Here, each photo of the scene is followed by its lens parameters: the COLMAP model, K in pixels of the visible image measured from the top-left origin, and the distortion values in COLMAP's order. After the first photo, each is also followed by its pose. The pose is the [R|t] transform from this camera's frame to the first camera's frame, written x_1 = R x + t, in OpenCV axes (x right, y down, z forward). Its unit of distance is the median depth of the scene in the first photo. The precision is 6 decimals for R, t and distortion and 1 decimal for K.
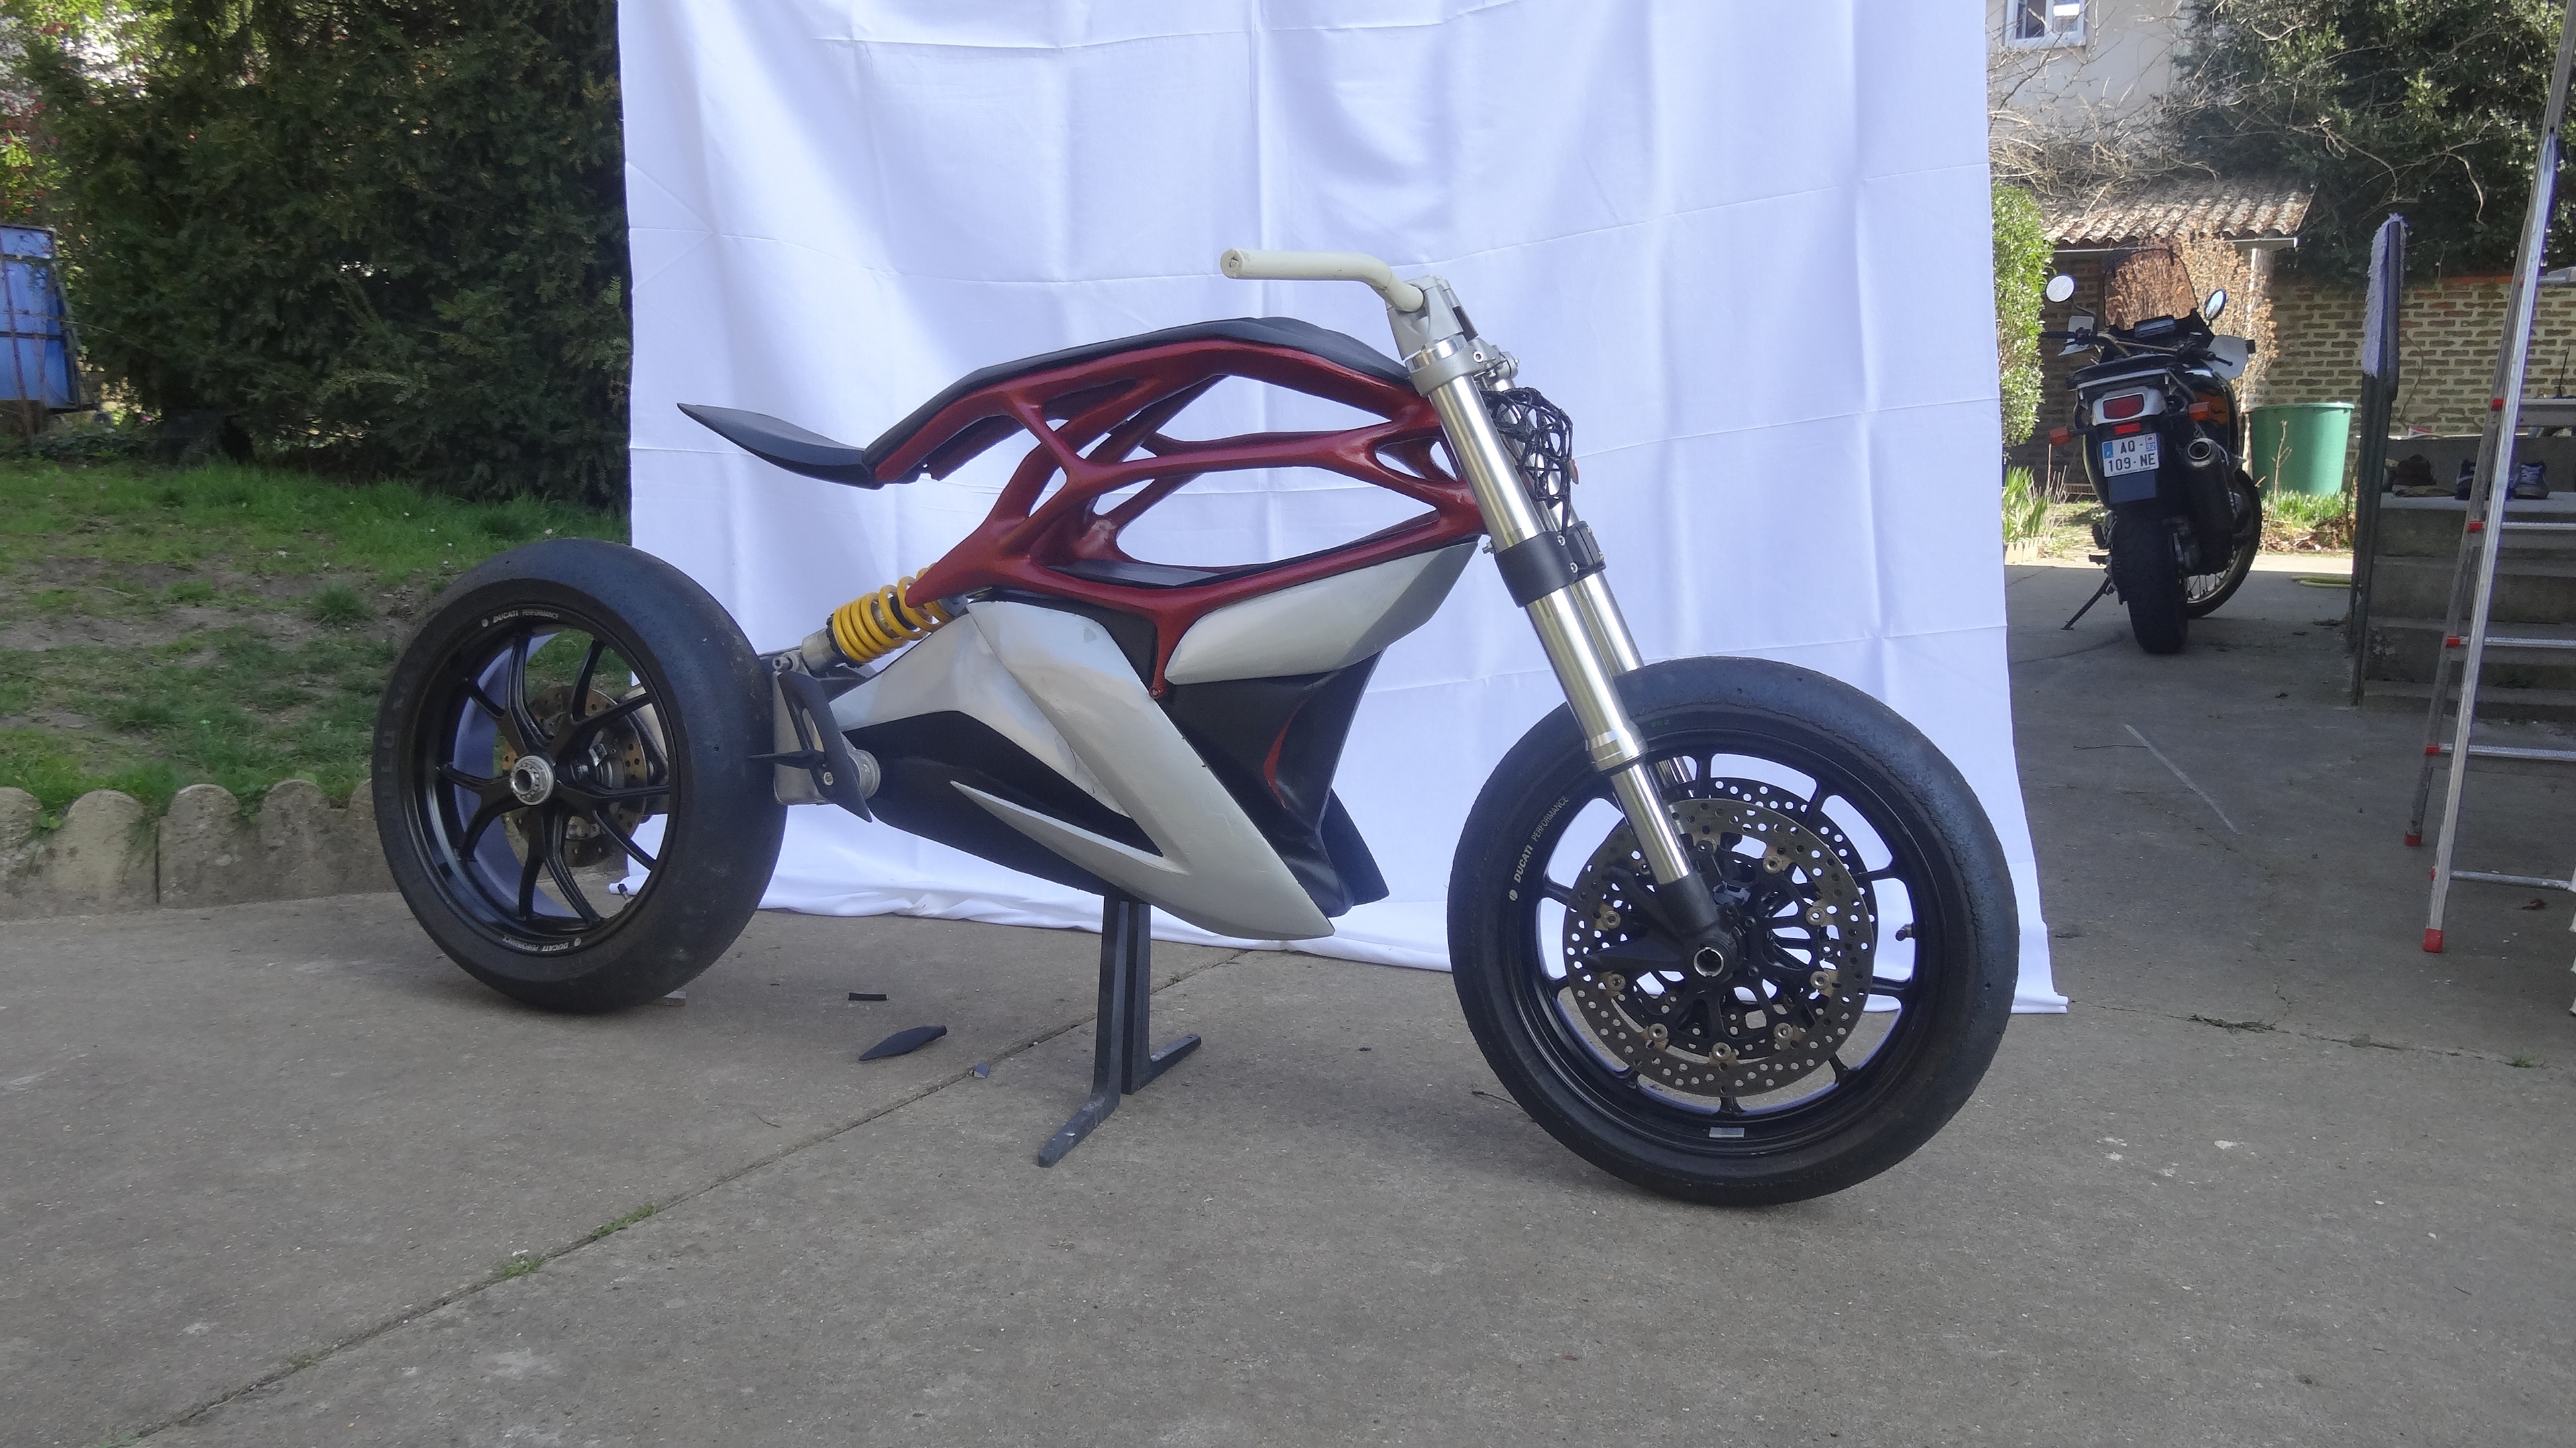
lens RADIAL K [[2135.9, 0, 1288.0], [0, 2135.9, 724.0], [0, 0, 1]] dist [0.012215, 0.000060]
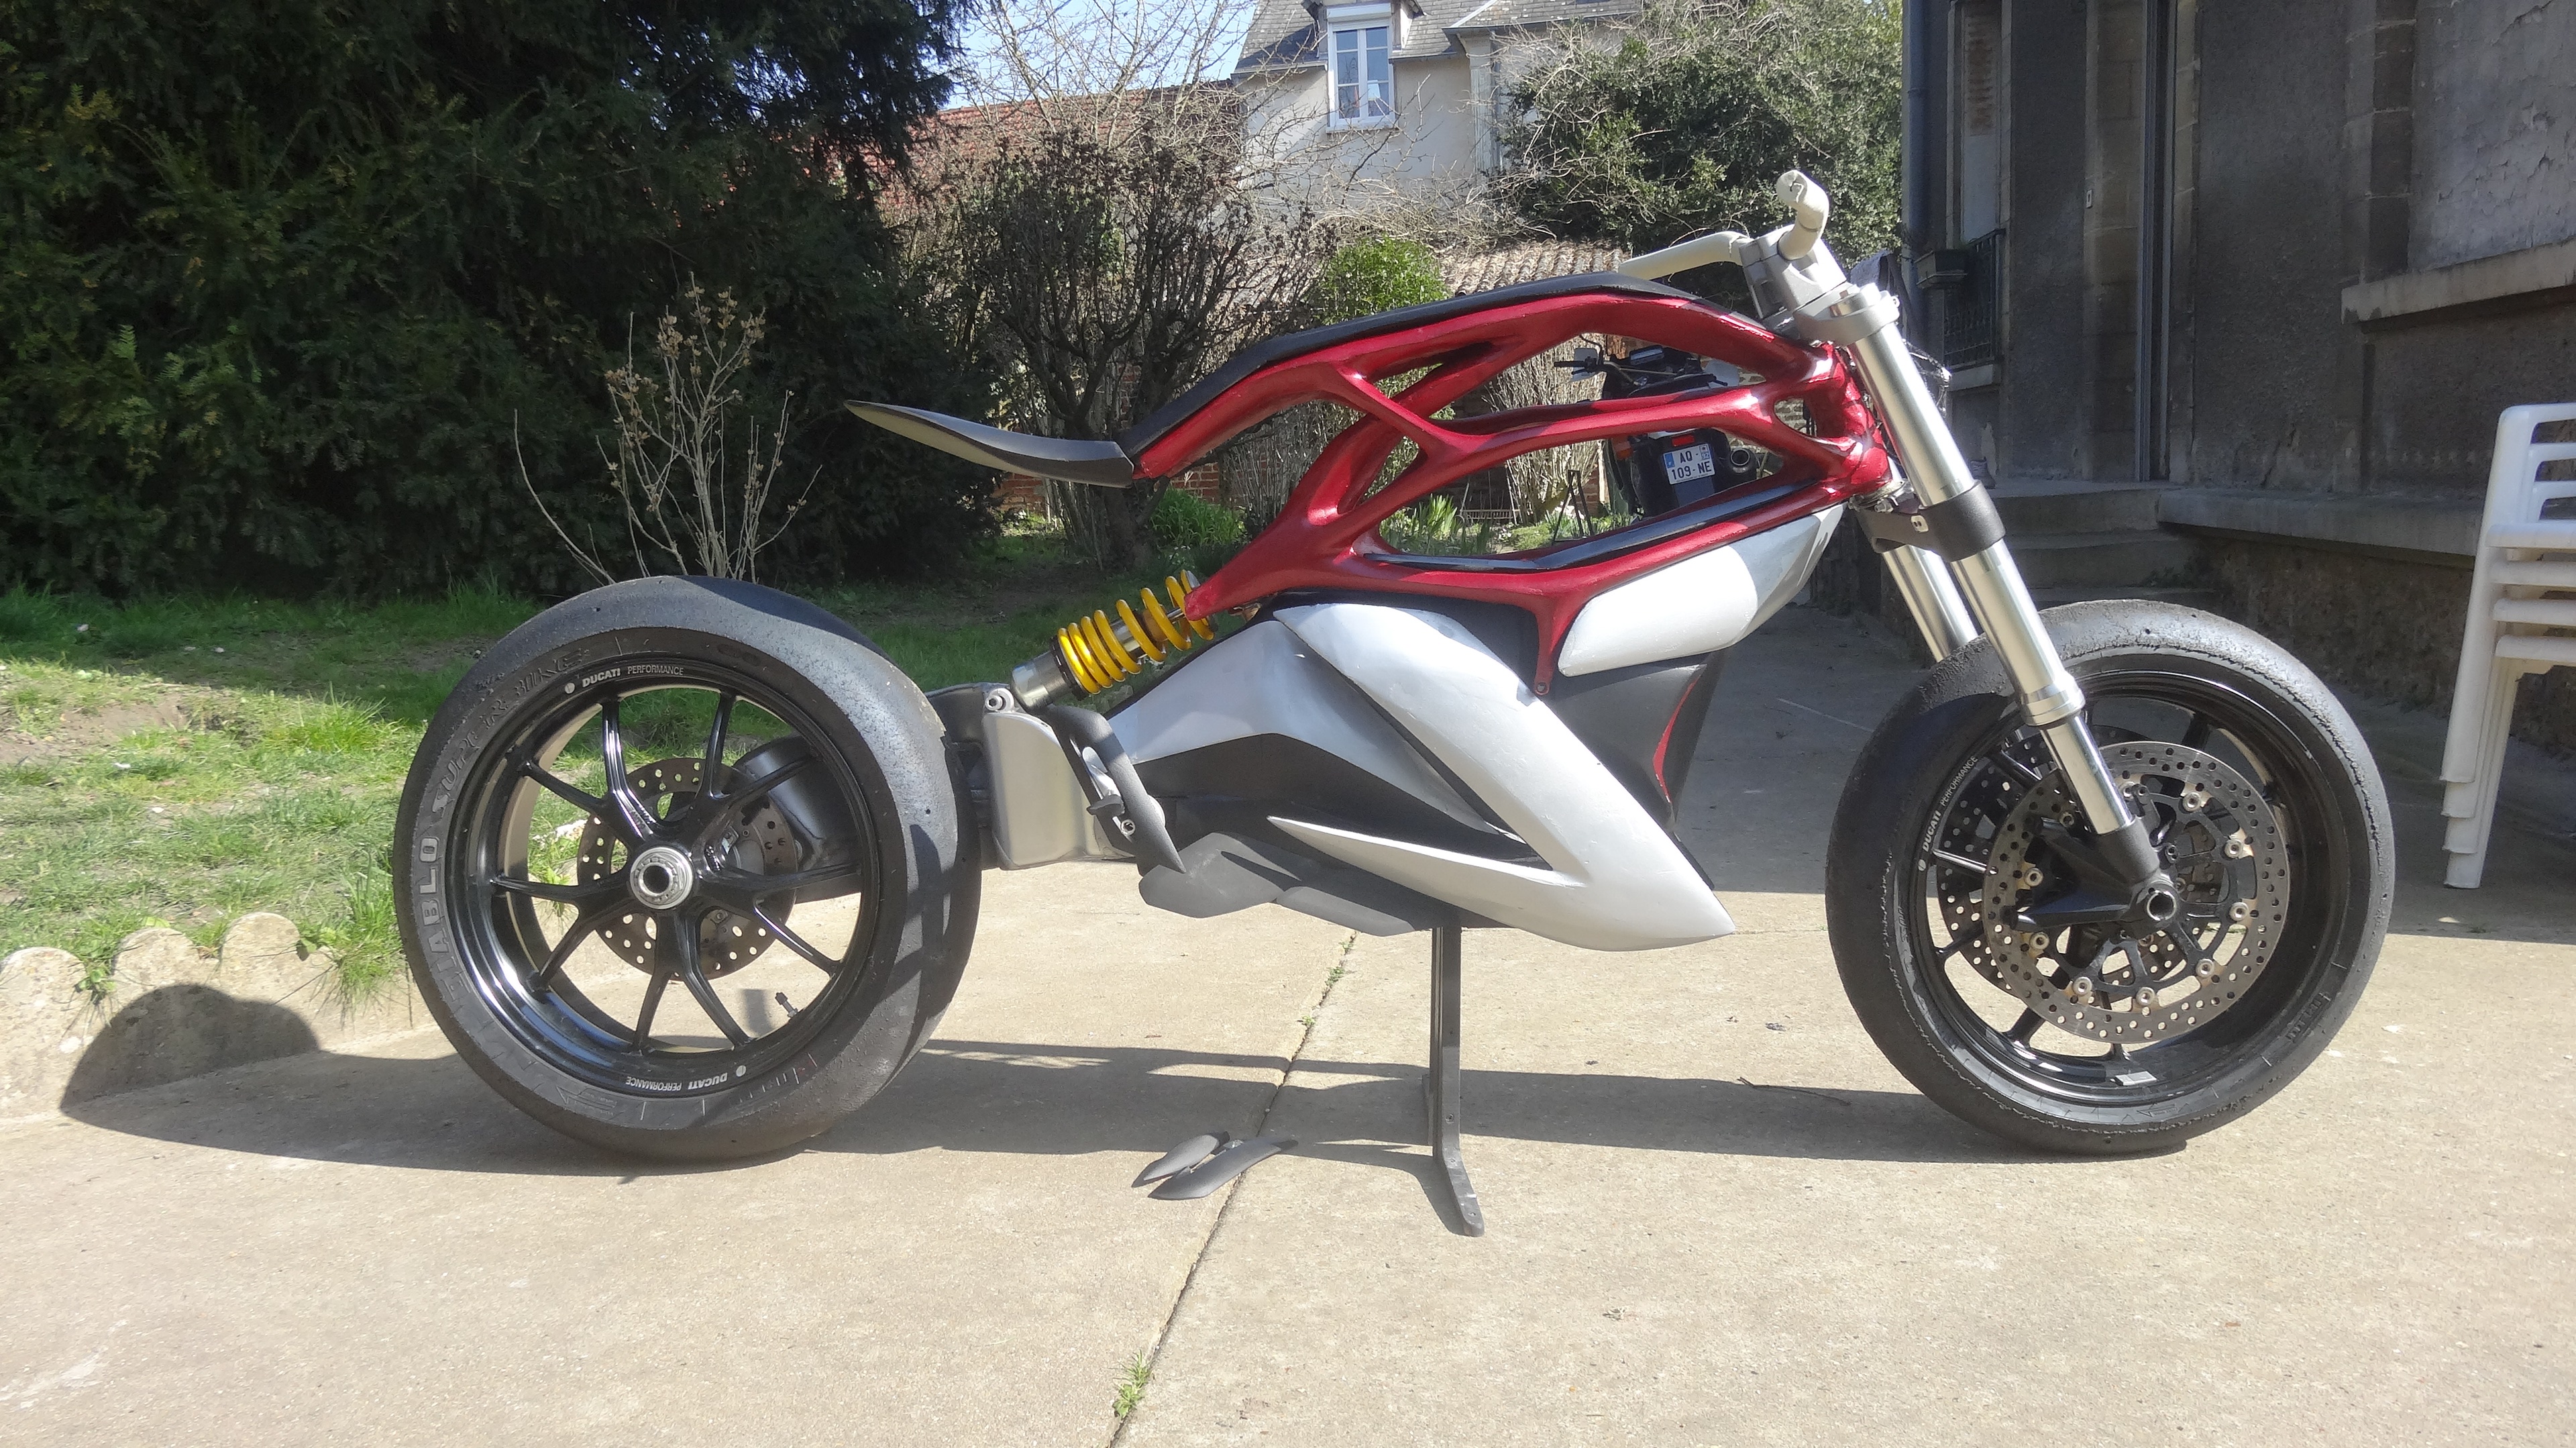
lens RADIAL K [[2002.4, 0, 1288.0], [0, 2002.4, 724.0], [0, 0, 1]] dist [-0.002085, -0.001496]
pose [[0.929951, -0.085552, 0.357592, -0.183368], [0.094903, 0.995449, -0.008646, -0.001024], [-0.355224, 0.041977, 0.933838, 0.100507]]
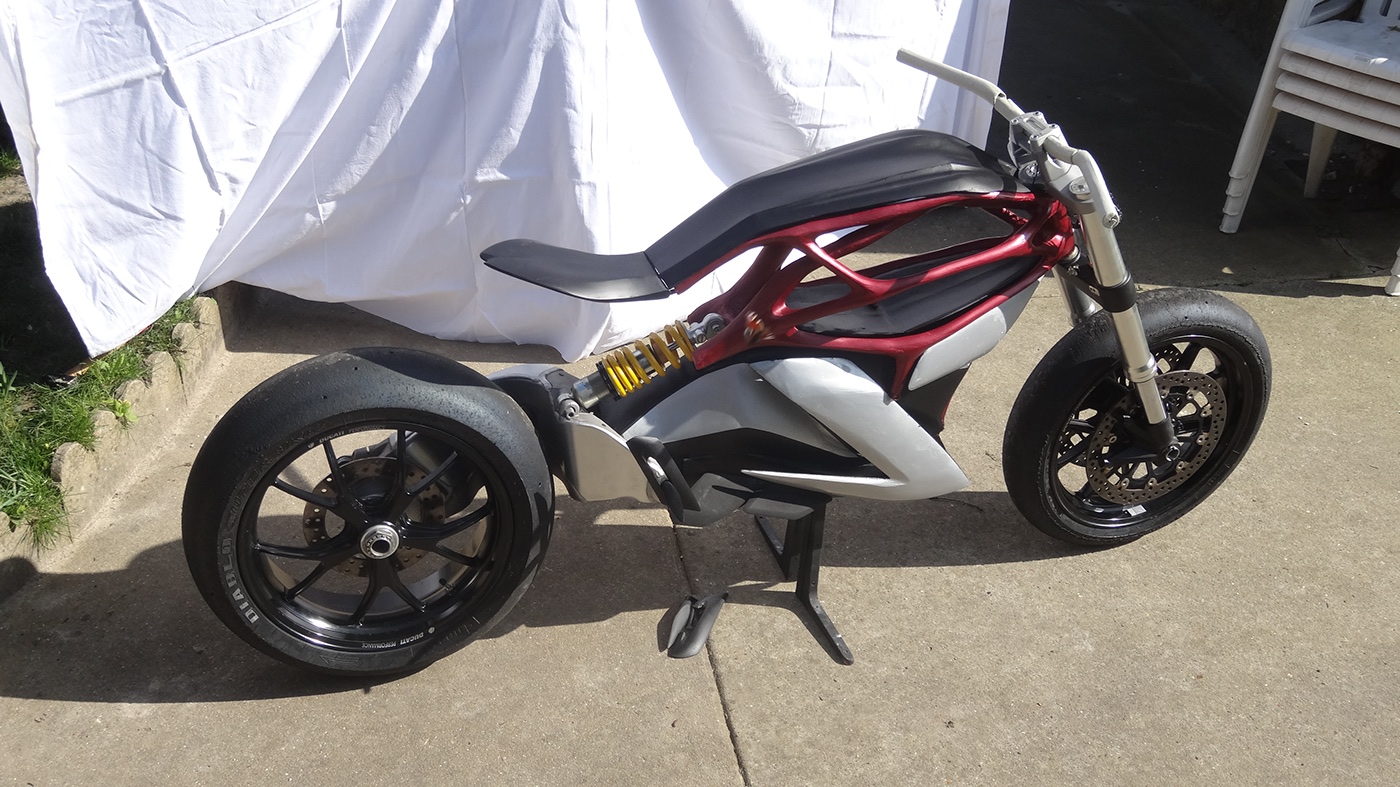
lens RADIAL K [[1683.2, 0, 700.0], [0, 1683.2, 393.5], [0, 0, 1]] dist [0.010758, 0.008347]
pose [[0.751714, -0.353570, 0.556699, -0.346050], [0.058531, 0.876574, 0.477694, -0.248578], [-0.656887, -0.326505, 0.679628, 0.095716]]
